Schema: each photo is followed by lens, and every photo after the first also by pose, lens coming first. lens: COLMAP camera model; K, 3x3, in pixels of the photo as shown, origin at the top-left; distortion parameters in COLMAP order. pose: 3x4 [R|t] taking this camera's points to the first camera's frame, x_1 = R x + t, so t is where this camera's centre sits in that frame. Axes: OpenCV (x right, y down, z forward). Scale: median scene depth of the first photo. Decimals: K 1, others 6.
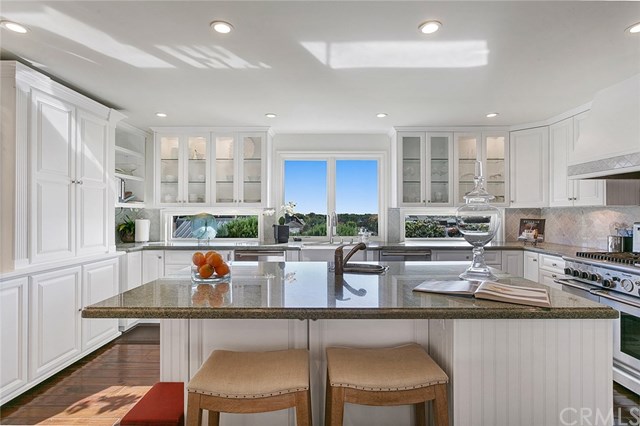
lens RADIAL K [[328.2, 0, 323.0], [0, 328.2, 211.3], [0, 0, 1]] dist [0.002836, 0.003973]
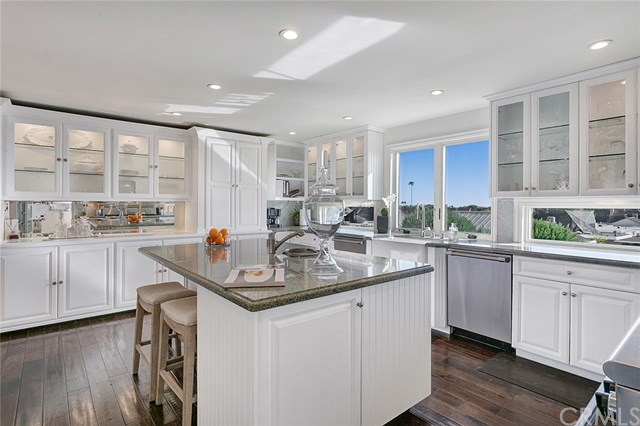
lens RADIAL K [[335.0, 0, 320.3], [0, 335.0, 211.8], [0, 0, 1]] dist [-0.025489, 0.007107]
pose [[0.631832, 0.017064, -0.774917, 0.658794], [0.002489, 0.999708, 0.024043, 0.001605], [0.775101, -0.017120, 0.631605, 0.196408]]
